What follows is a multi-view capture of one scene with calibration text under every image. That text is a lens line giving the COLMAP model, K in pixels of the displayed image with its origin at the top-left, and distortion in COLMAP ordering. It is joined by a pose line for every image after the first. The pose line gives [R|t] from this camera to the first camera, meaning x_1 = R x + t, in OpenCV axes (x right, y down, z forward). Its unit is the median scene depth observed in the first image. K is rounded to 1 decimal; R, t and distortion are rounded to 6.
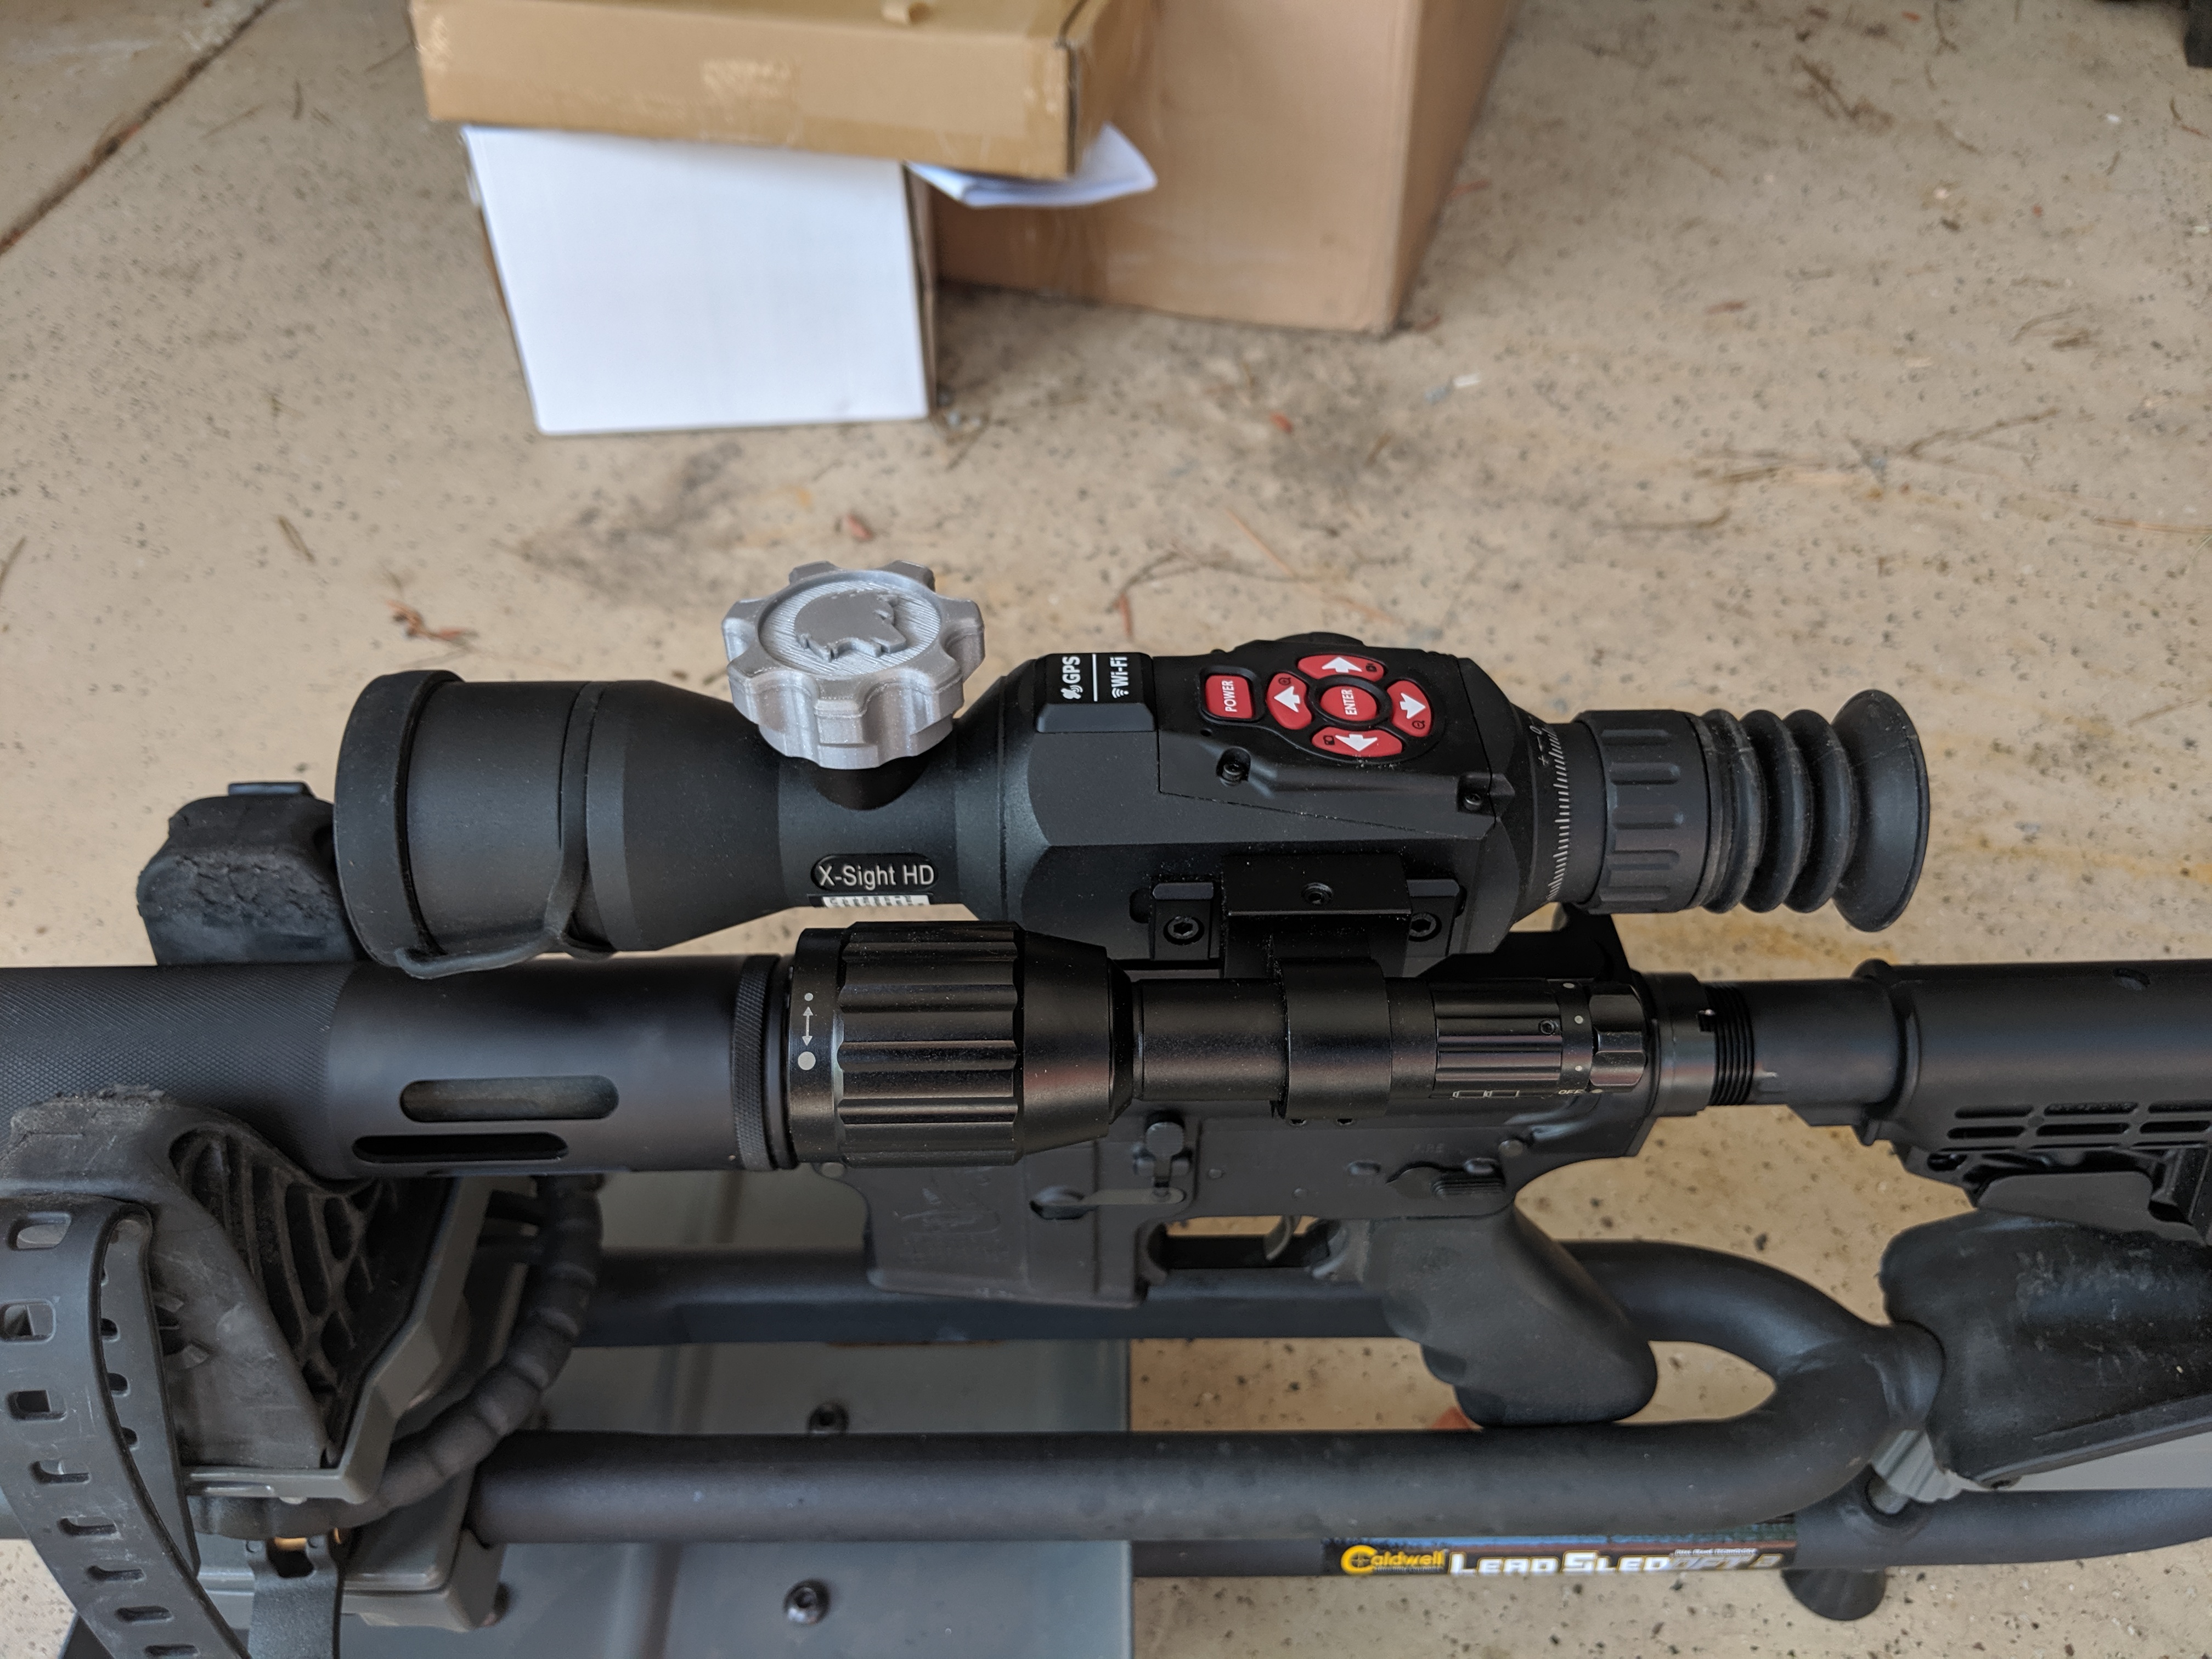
lens RADIAL K [[1799.1, 0, 1106.0], [0, 1799.1, 829.5], [0, 0, 1]] dist [0.041243, -0.094291]
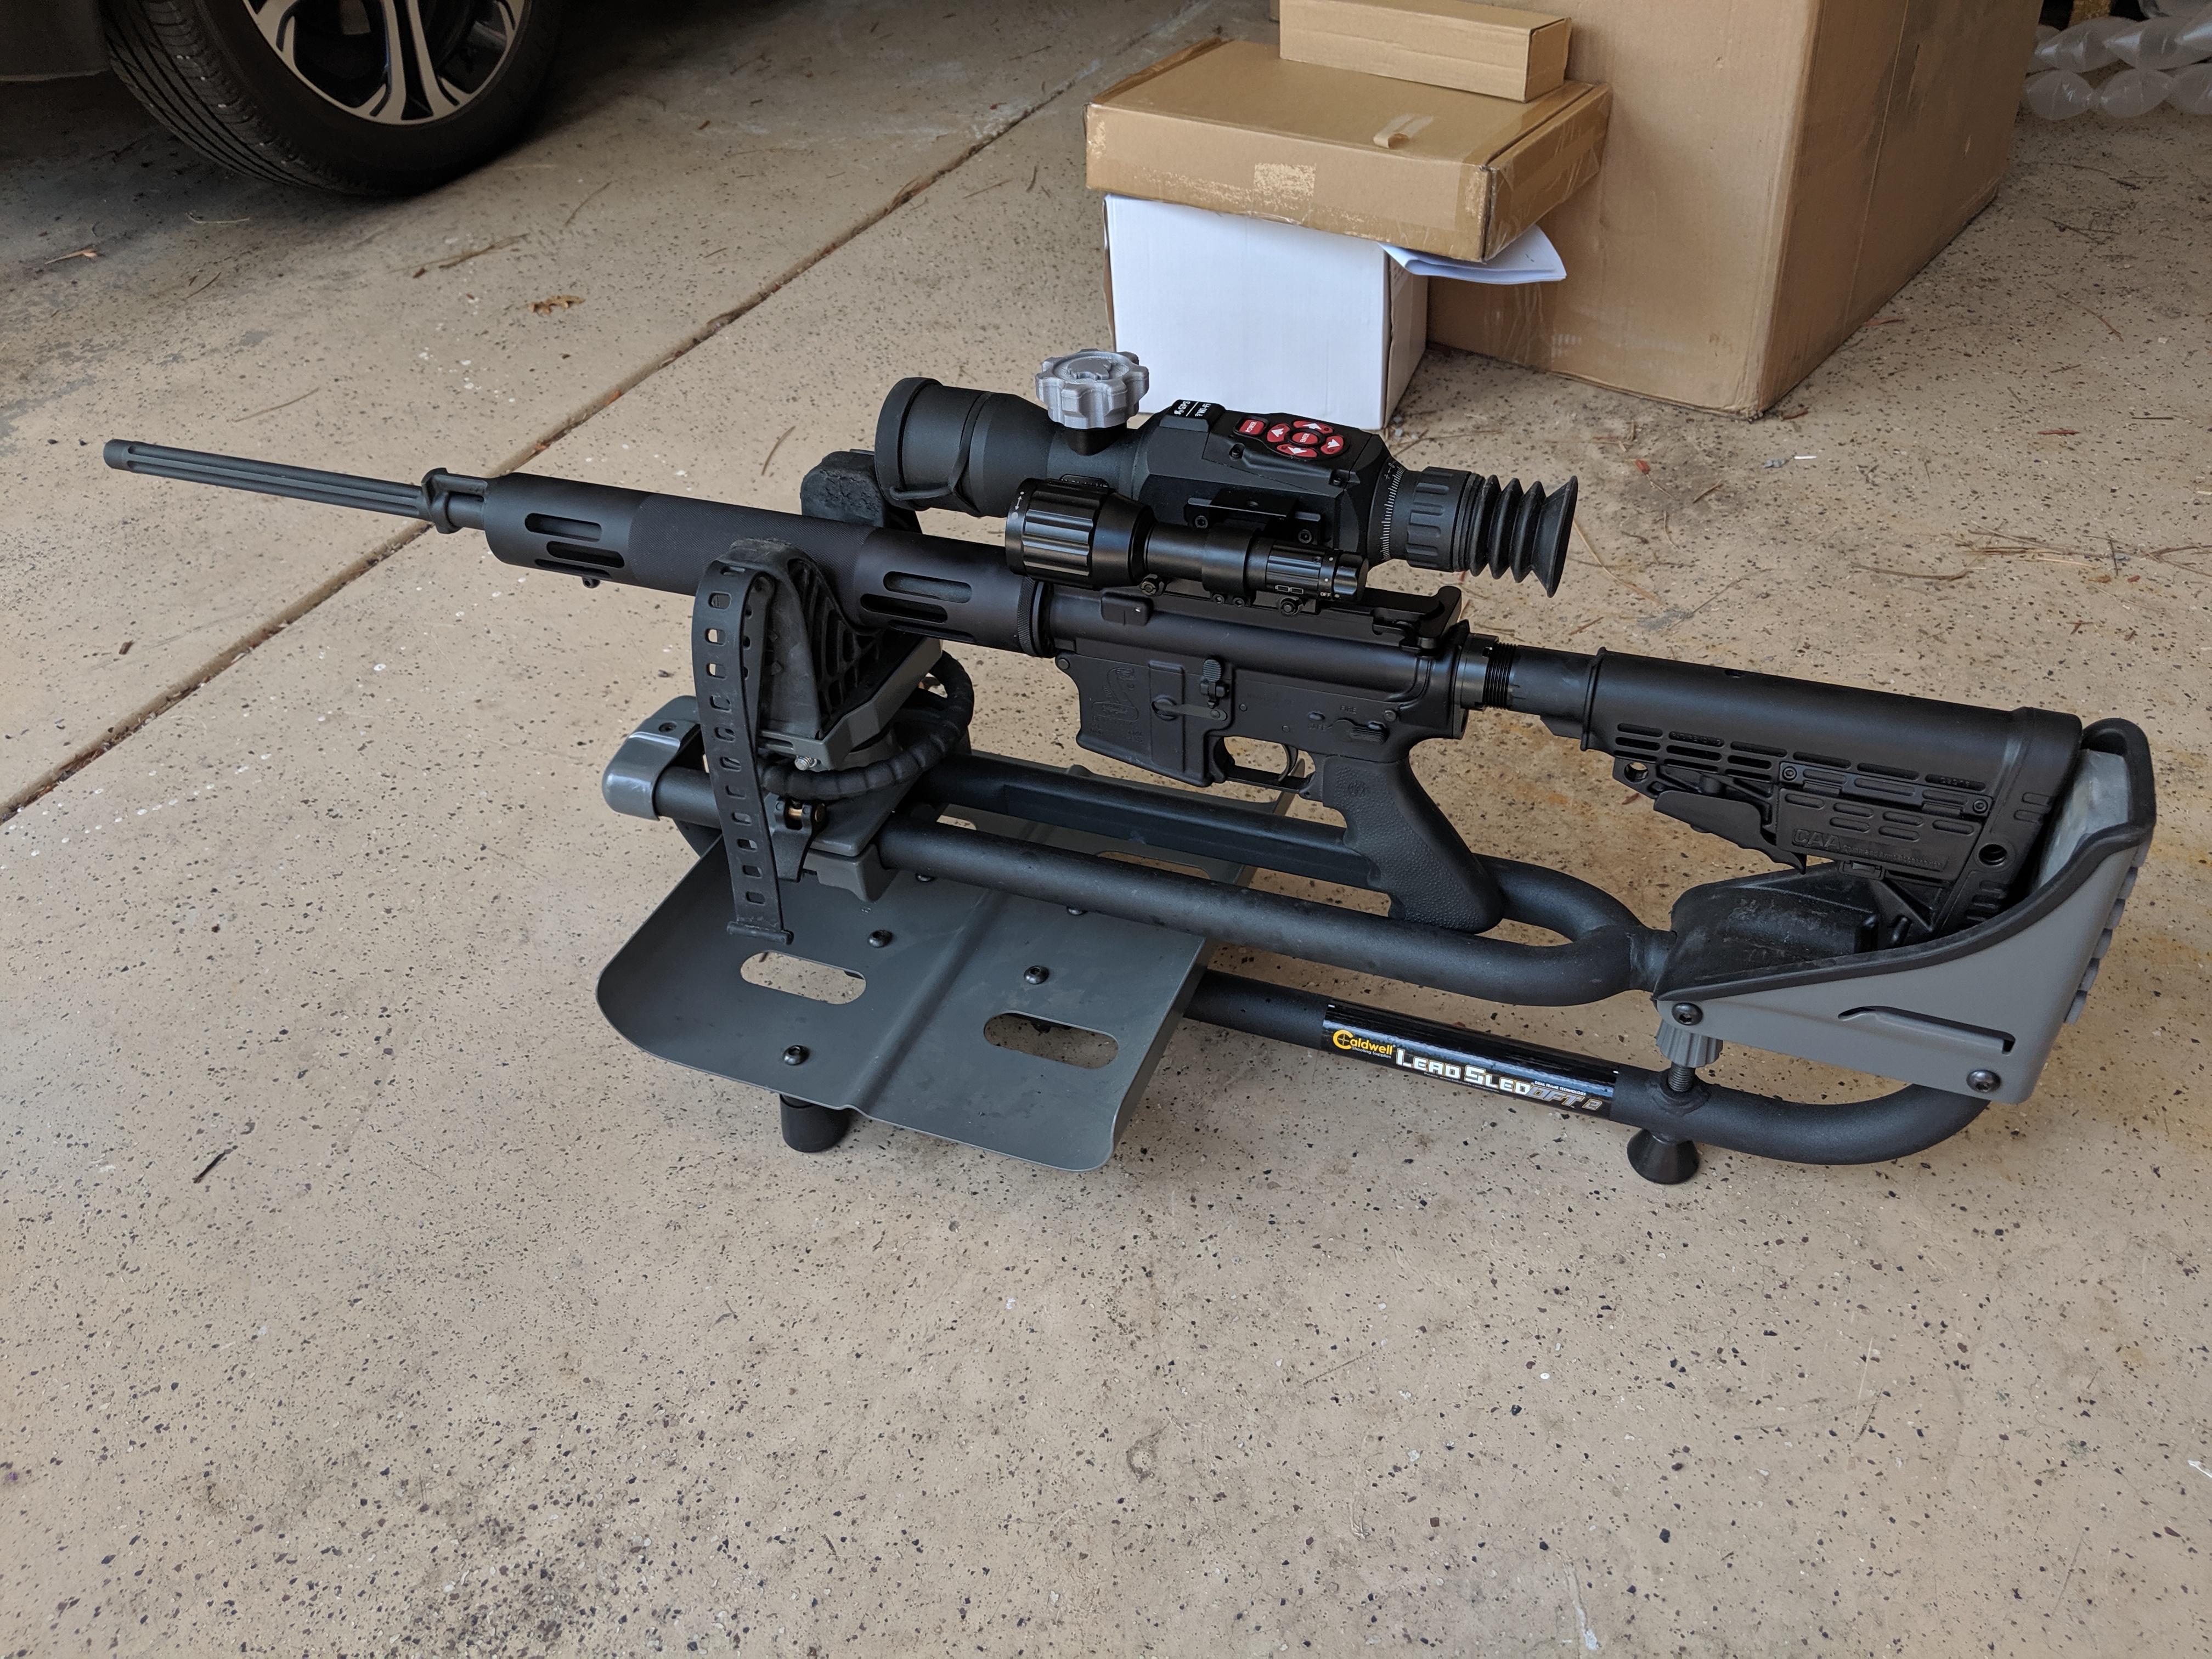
lens RADIAL K [[1799.1, 0, 1106.0], [0, 1799.1, 829.5], [0, 0, 1]] dist [0.041243, -0.094291]
pose [[0.921318, 0.198688, -0.334211, 0.240924], [-0.221590, 0.974633, -0.031440, 0.167294], [0.319486, 0.103024, 0.941974, -0.350944]]
